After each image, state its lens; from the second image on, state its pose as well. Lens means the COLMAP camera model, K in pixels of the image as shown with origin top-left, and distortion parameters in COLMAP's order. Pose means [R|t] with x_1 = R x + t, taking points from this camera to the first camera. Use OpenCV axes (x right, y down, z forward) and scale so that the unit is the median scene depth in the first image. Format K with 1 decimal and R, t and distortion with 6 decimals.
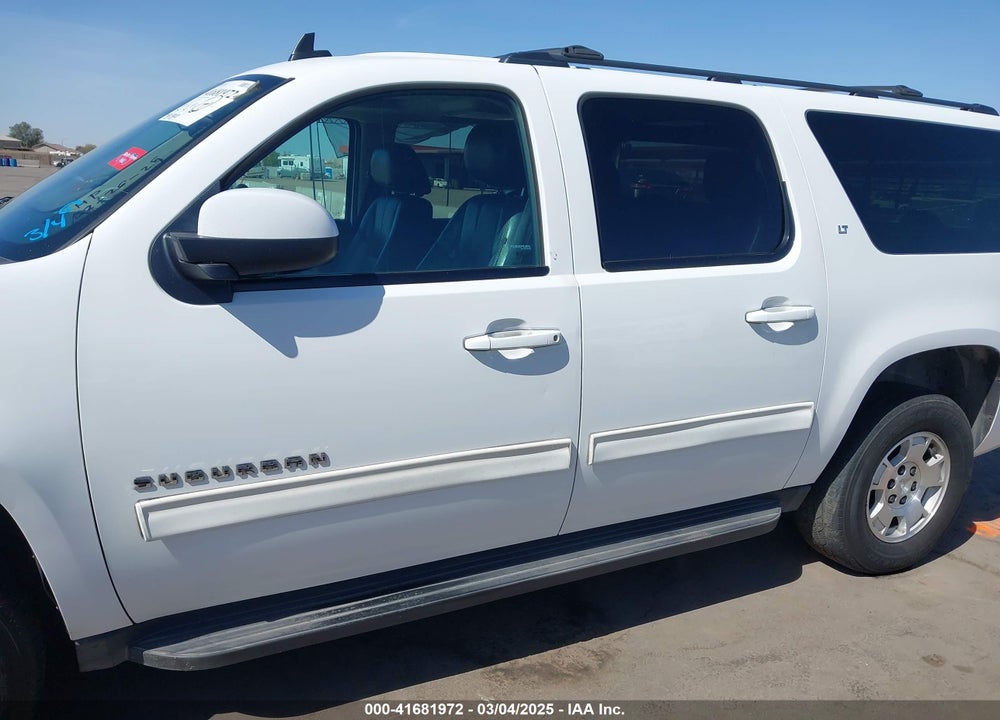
lens RADIAL K [[765.2, 0, 531.3], [0, 765.2, 359.4], [0, 0, 1]] dist [0.088808, -0.125584]
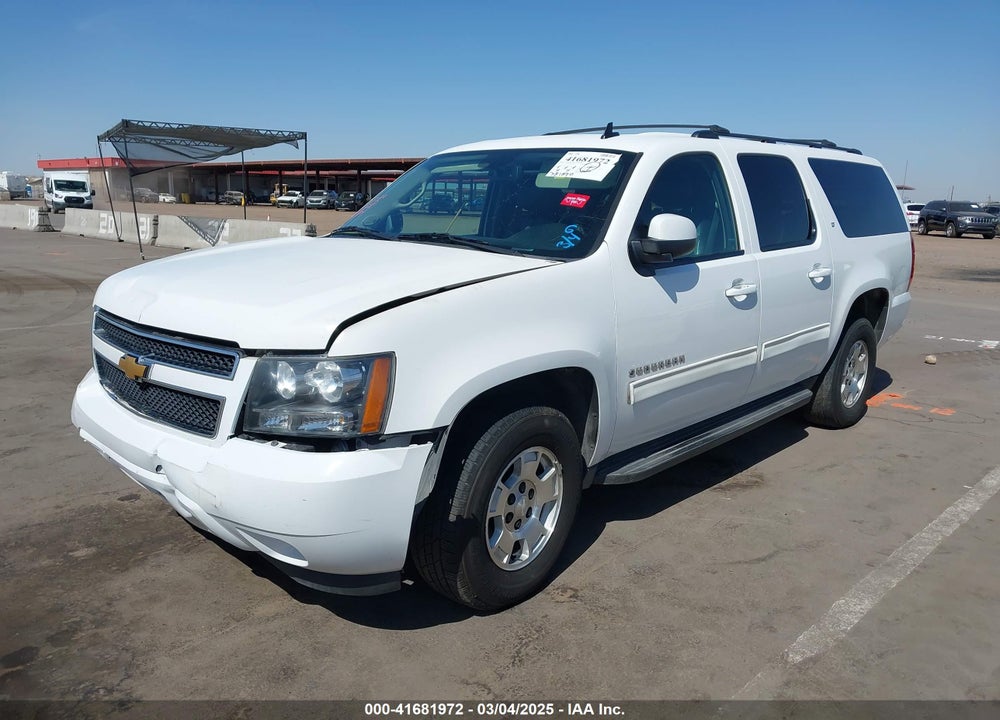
lens RADIAL K [[765.2, 0, 531.3], [0, 765.2, 359.4], [0, 0, 1]] dist [0.088808, -0.125584]
pose [[0.936305, -0.098172, 0.337189, -0.979329], [0.102213, 0.994746, 0.005792, 0.065615], [-0.335986, 0.029042, 0.941419, -0.483580]]
